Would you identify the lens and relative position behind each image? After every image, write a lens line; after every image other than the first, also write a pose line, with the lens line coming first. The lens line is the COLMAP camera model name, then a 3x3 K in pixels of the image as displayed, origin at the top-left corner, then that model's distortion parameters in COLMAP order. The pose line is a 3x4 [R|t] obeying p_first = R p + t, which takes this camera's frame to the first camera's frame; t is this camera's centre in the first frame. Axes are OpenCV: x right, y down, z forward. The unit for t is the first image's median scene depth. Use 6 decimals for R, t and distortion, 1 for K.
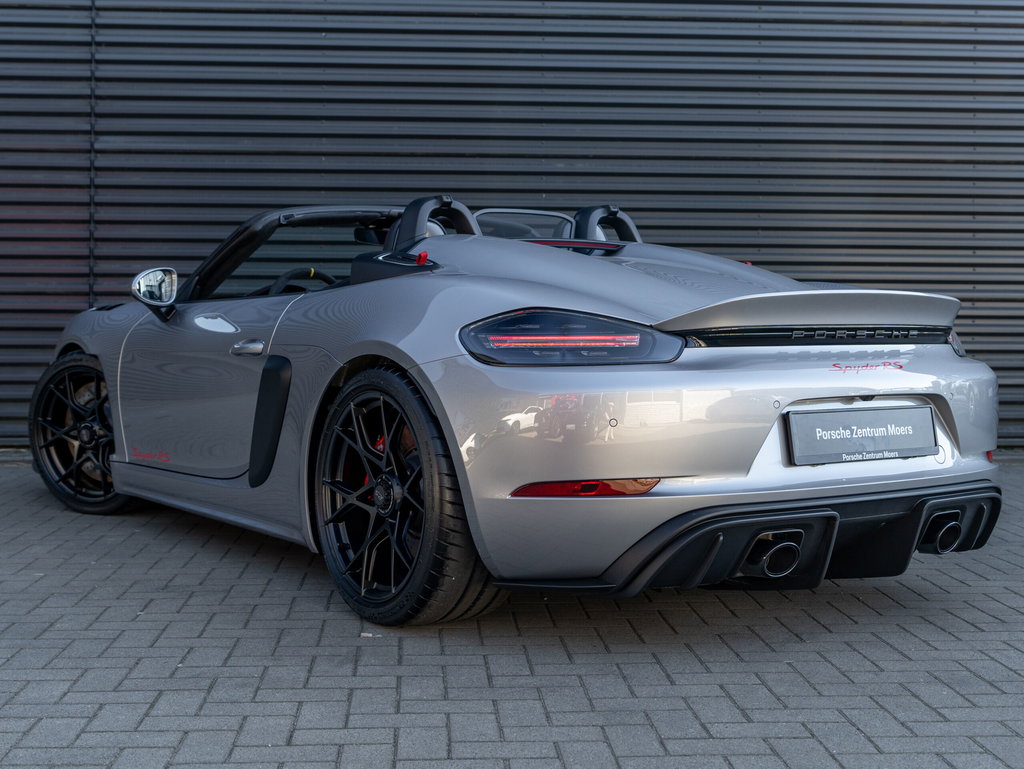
lens RADIAL K [[1282.6, 0, 512.0], [0, 1282.6, 384.5], [0, 0, 1]] dist [-0.006099, 0.034773]
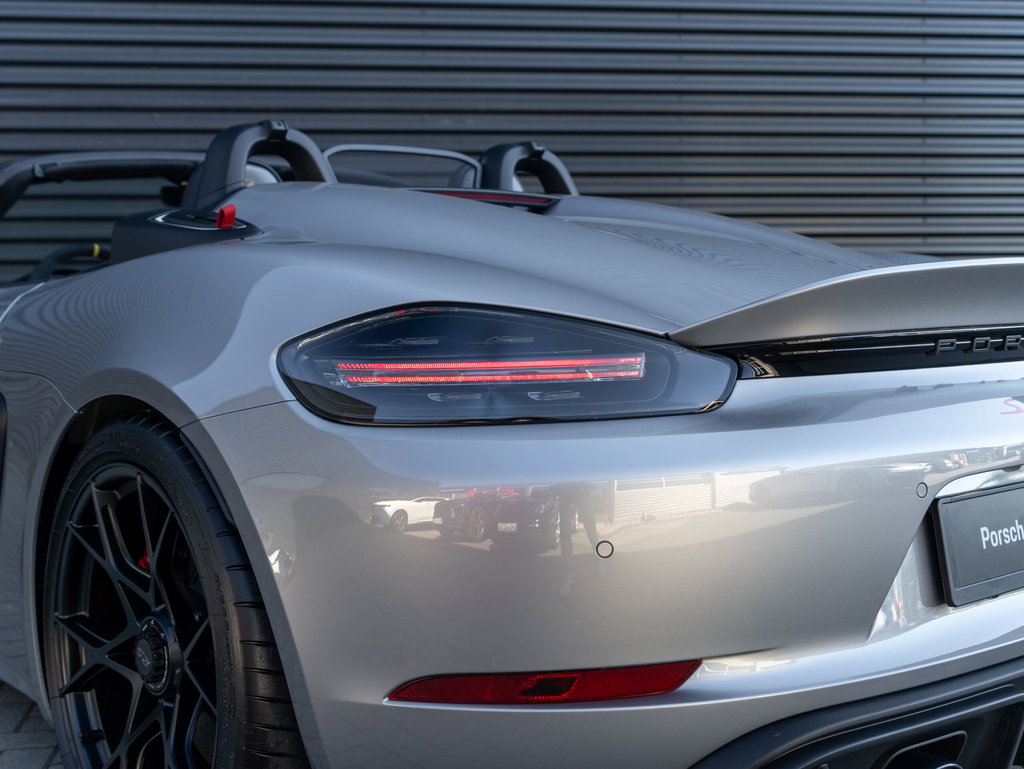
lens RADIAL K [[1282.6, 0, 512.0], [0, 1282.6, 384.5], [0, 0, 1]] dist [-0.006099, 0.034773]
pose [[0.995746, -0.024489, 0.088831, 0.004790], [0.023285, 0.999623, 0.014572, -0.032722], [-0.089154, -0.012442, 0.995940, 0.471561]]
